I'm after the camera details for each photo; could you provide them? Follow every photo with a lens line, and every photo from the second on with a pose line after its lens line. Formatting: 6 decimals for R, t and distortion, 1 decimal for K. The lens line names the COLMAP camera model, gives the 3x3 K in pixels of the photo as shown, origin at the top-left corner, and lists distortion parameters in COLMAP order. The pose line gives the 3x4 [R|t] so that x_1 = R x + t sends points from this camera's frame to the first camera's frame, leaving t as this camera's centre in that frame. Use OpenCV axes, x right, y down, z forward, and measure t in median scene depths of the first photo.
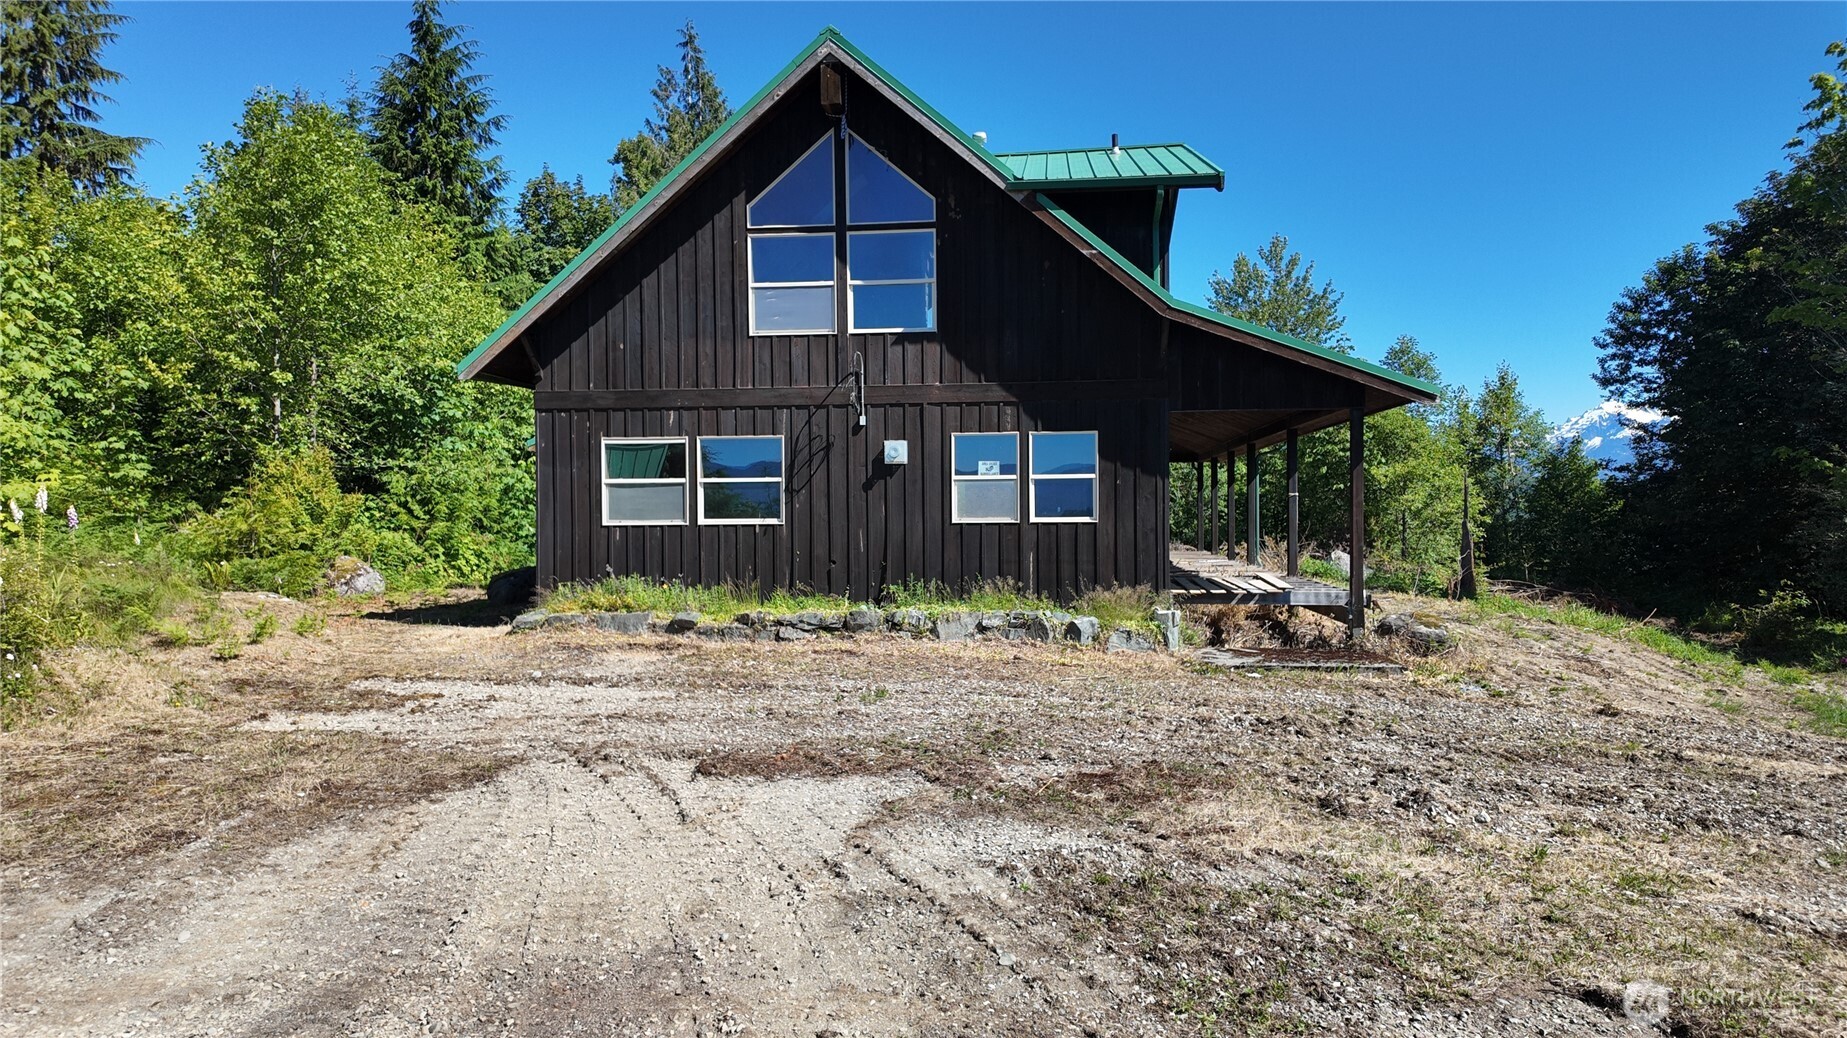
lens RADIAL K [[1130.7, 0, 925.9], [0, 1130.7, 528.0], [0, 0, 1]] dist [0.043718, -0.003875]
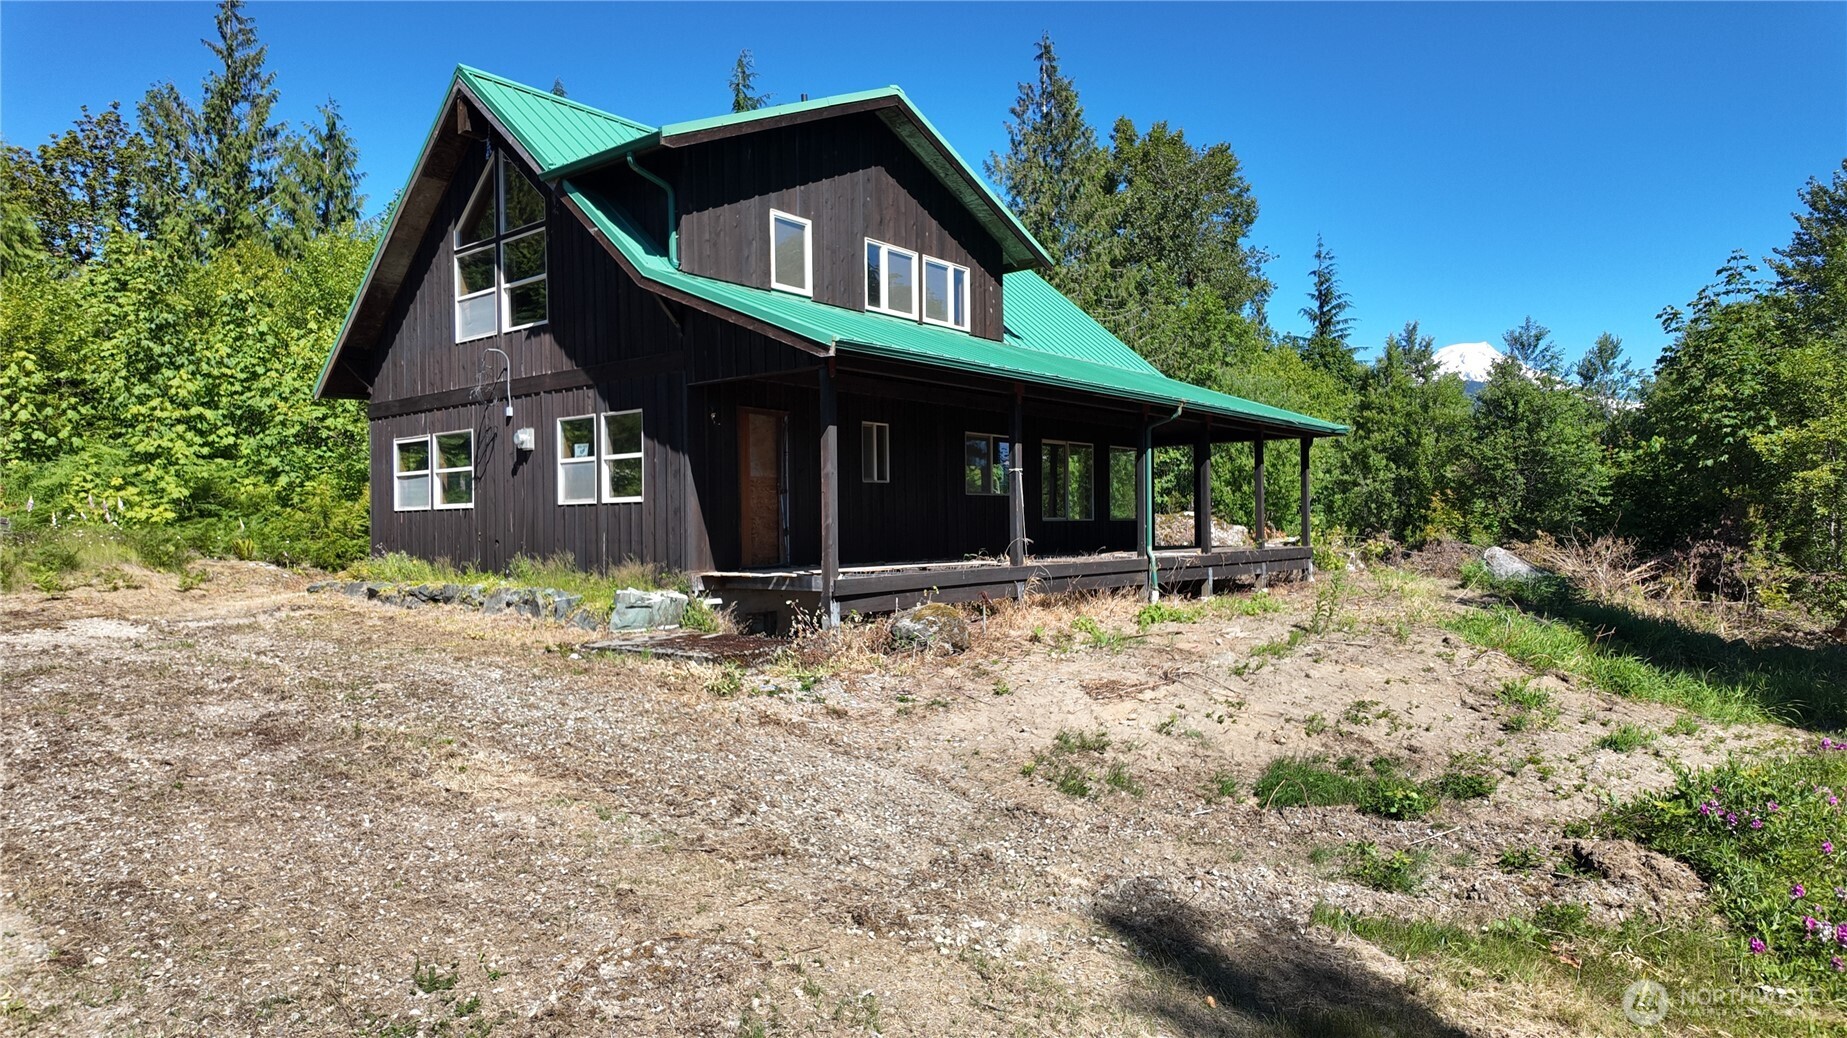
lens RADIAL K [[1130.7, 0, 909.1], [0, 1130.7, 528.7], [0, 0, 1]] dist [0.043718, -0.003875]
pose [[0.854710, -0.005200, -0.519080, 0.837624], [0.001607, 0.999972, -0.007373, 0.026383], [0.519104, 0.005468, 0.854694, 0.265193]]
